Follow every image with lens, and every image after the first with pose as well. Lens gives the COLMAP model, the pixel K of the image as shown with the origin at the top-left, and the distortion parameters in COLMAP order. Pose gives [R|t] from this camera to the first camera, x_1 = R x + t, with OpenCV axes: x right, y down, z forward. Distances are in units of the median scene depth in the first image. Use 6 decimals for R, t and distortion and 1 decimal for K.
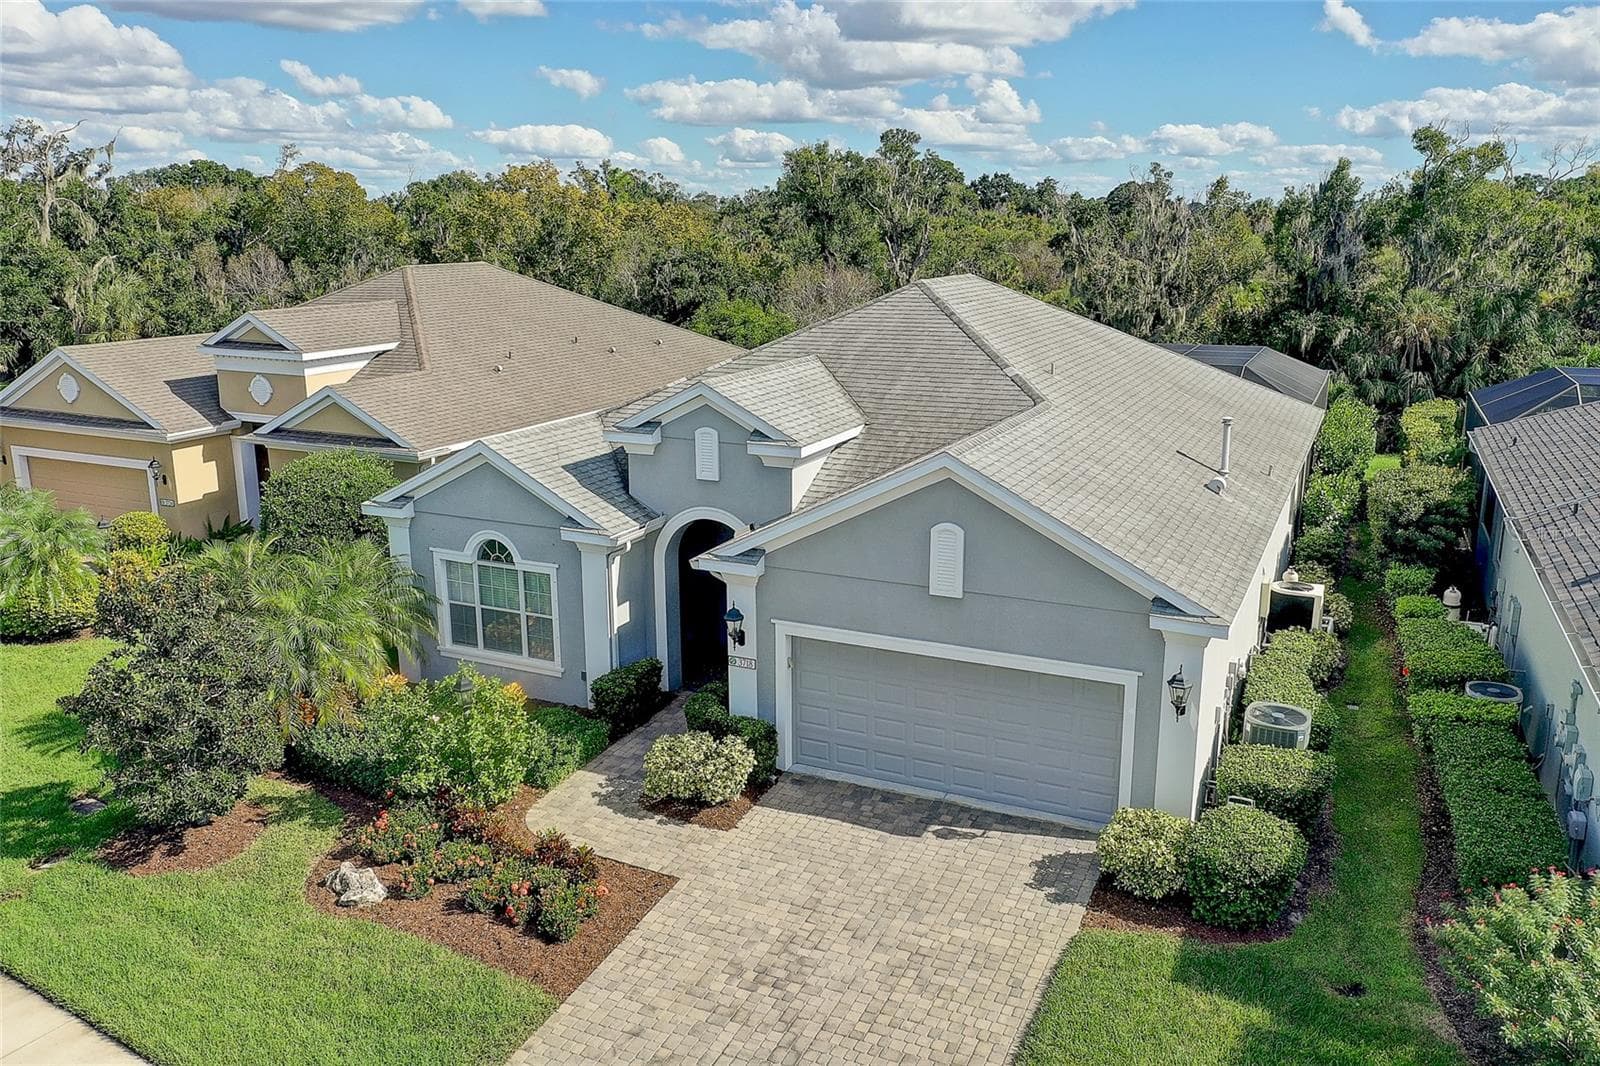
lens RADIAL K [[1265.1, 0, 795.4], [0, 1265.1, 523.7], [0, 0, 1]] dist [0.009410, -0.007017]
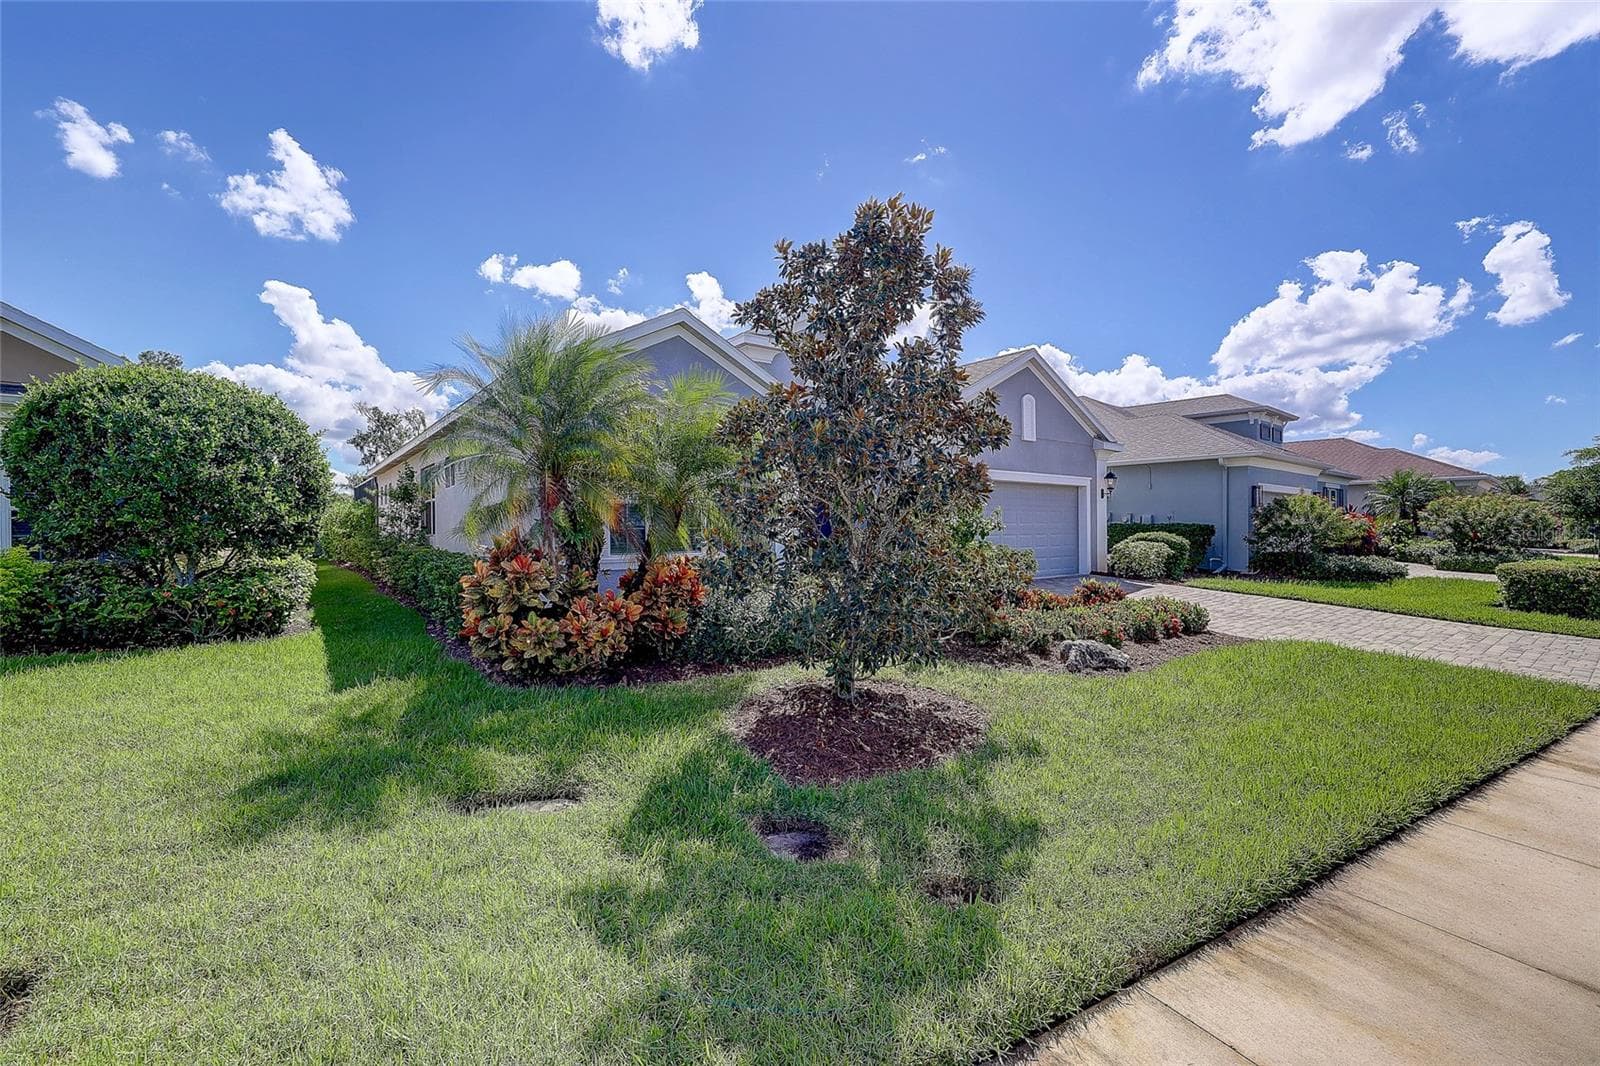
lens RADIAL K [[685.3, 0, 792.4], [0, 685.3, 539.1], [0, 0, 1]] dist [-0.021667, 0.002504]
pose [[0.460891, -0.013812, 0.887349, -0.725142], [0.216138, 0.971518, -0.097141, 0.180635], [-0.860734, 0.236561, 0.450750, 0.816970]]
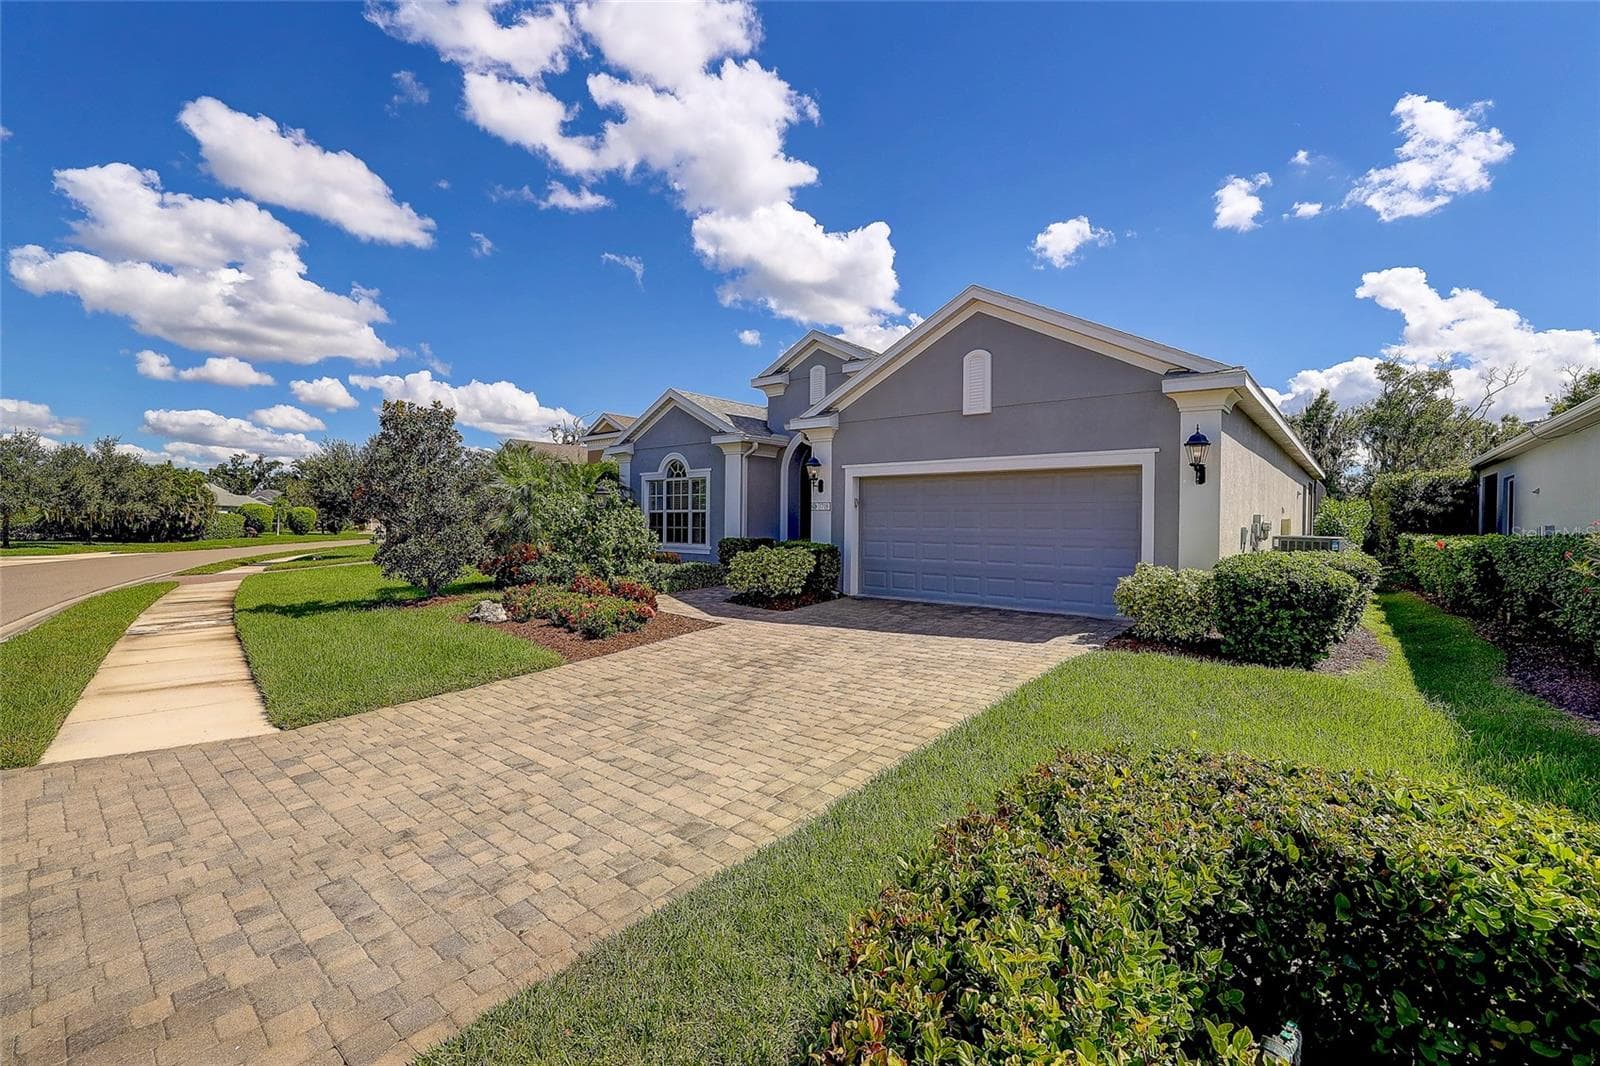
lens RADIAL K [[685.3, 0, 805.6], [0, 685.3, 543.2], [0, 0, 1]] dist [-0.021667, 0.002504]
pose [[0.967951, 0.021074, -0.250253, 0.115080], [-0.074020, 0.976148, -0.204099, 0.285590], [0.239983, 0.216082, 0.946423, 0.357204]]
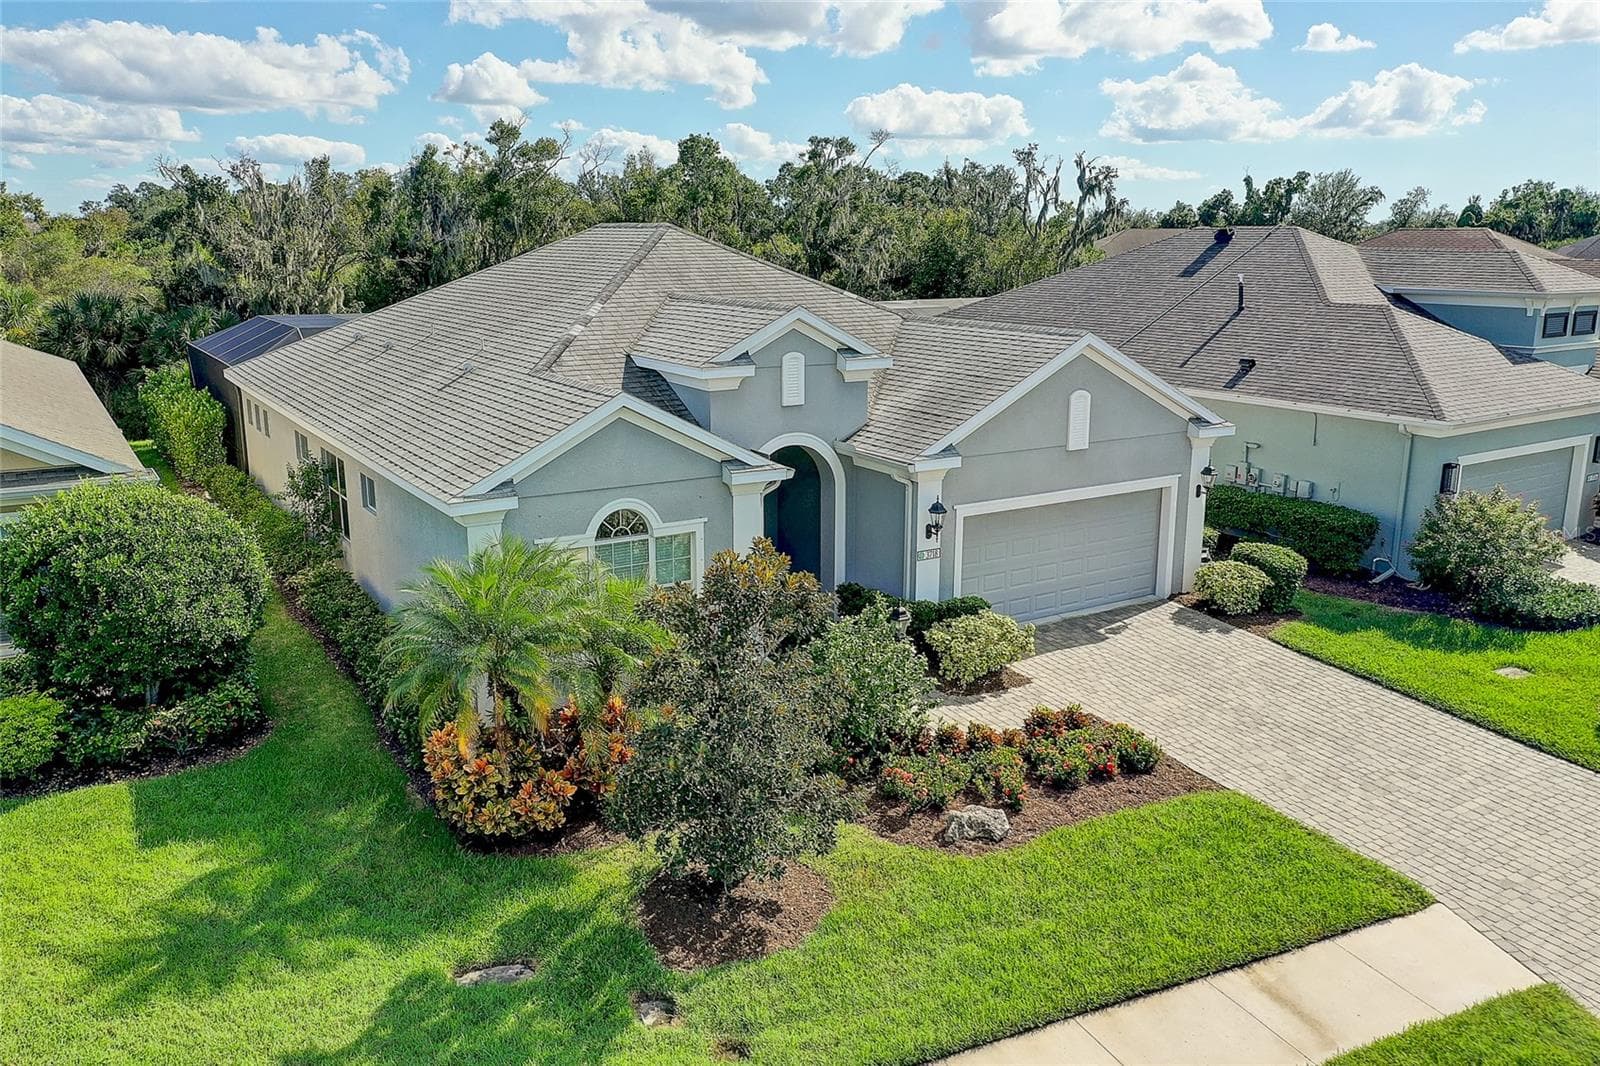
lens RADIAL K [[1265.1, 0, 800.1], [0, 1265.1, 550.1], [0, 0, 1]] dist [0.009410, -0.007017]
pose [[0.535123, -0.203467, 0.819905, -0.987780], [0.195223, 0.974074, 0.114311, -0.039761], [-0.821907, 0.098894, 0.560971, 0.483390]]
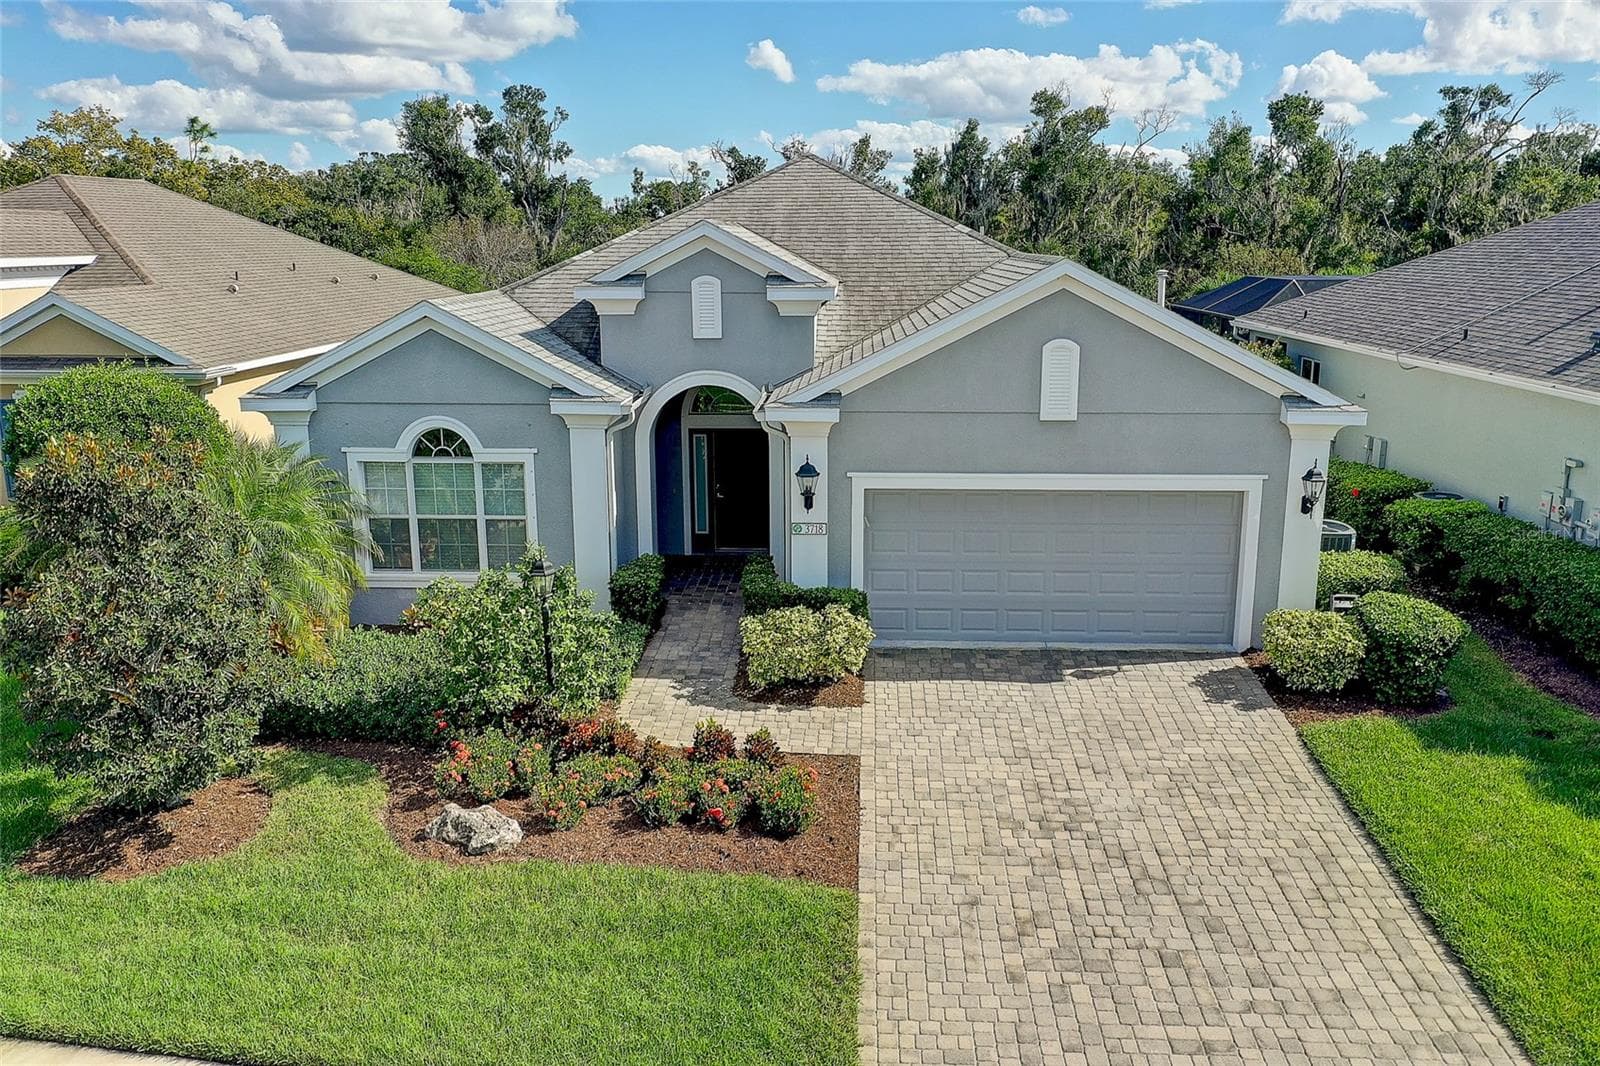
lens RADIAL K [[1265.1, 0, 797.3], [0, 1265.1, 528.9], [0, 0, 1]] dist [0.009410, -0.007017]
pose [[0.924273, -0.086333, 0.371843, -0.374788], [0.090428, 0.995882, 0.006447, 0.103167], [-0.370868, 0.027666, 0.928273, 0.192708]]
